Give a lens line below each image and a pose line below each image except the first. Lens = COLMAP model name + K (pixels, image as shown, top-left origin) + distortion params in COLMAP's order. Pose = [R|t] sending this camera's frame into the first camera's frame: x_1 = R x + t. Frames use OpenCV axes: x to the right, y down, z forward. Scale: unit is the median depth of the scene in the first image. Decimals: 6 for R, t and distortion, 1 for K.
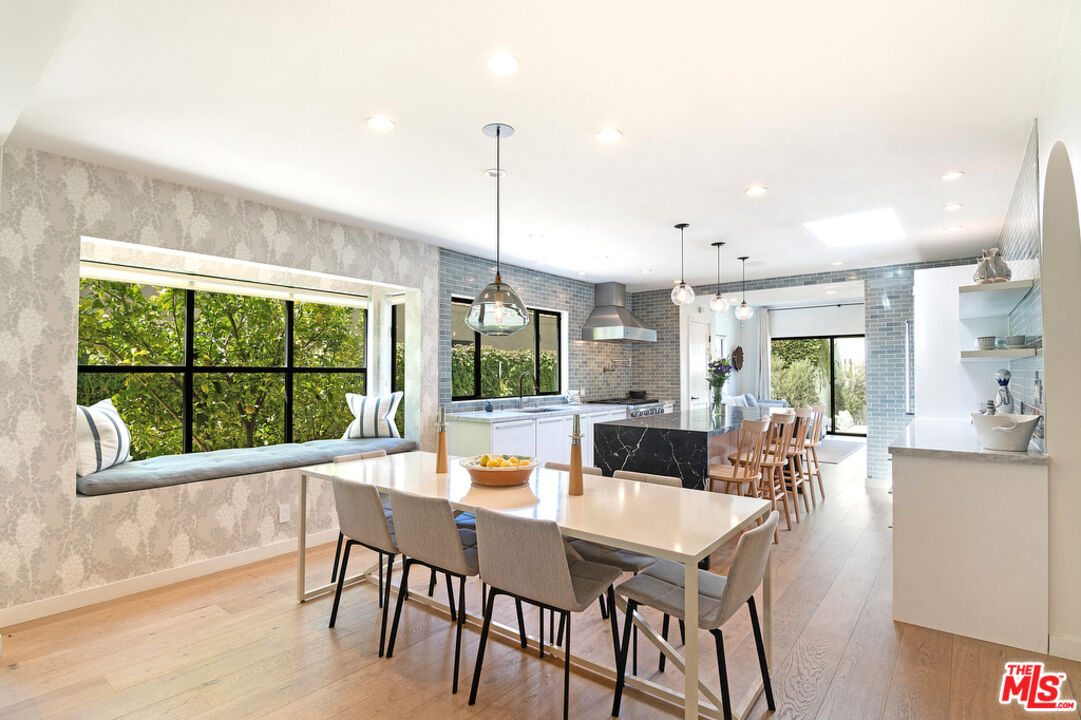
lens RADIAL K [[533.0, 0, 526.9], [0, 533.0, 364.2], [0, 0, 1]] dist [-0.007922, -0.002829]
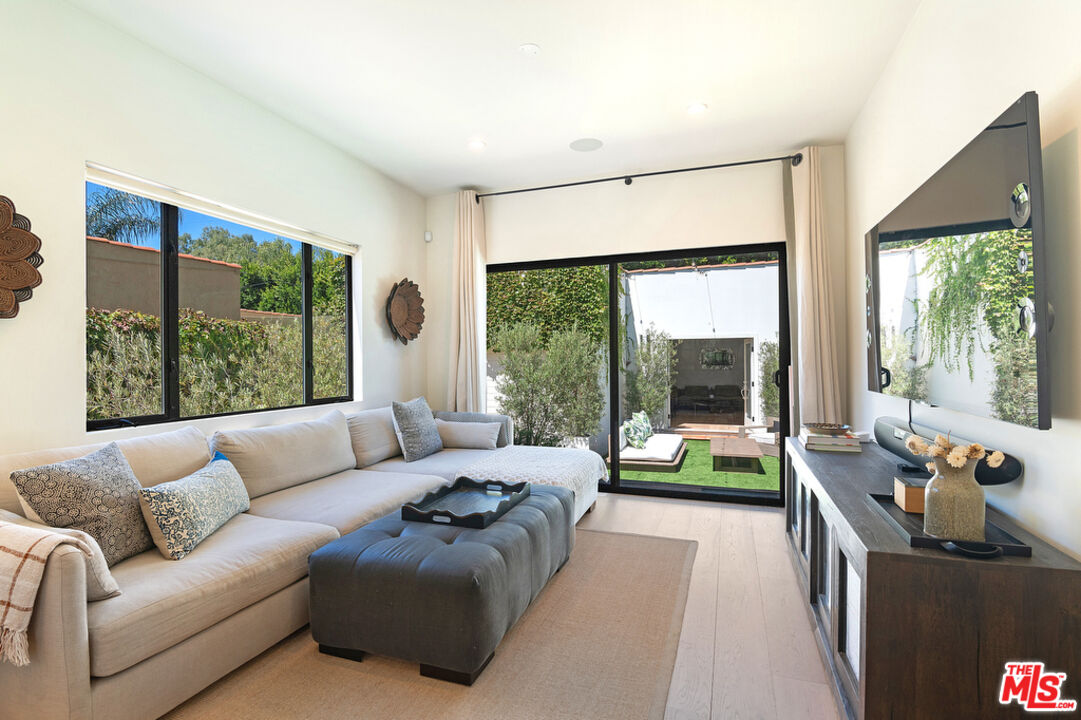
lens RADIAL K [[533.0, 0, 534.5], [0, 533.0, 364.8], [0, 0, 1]] dist [-0.007922, -0.002829]
pose [[0.942489, -0.007530, 0.334152, 0.623961], [-0.000024, 0.999745, 0.022596, 0.036626], [-0.334237, -0.021305, 0.942248, 1.037292]]
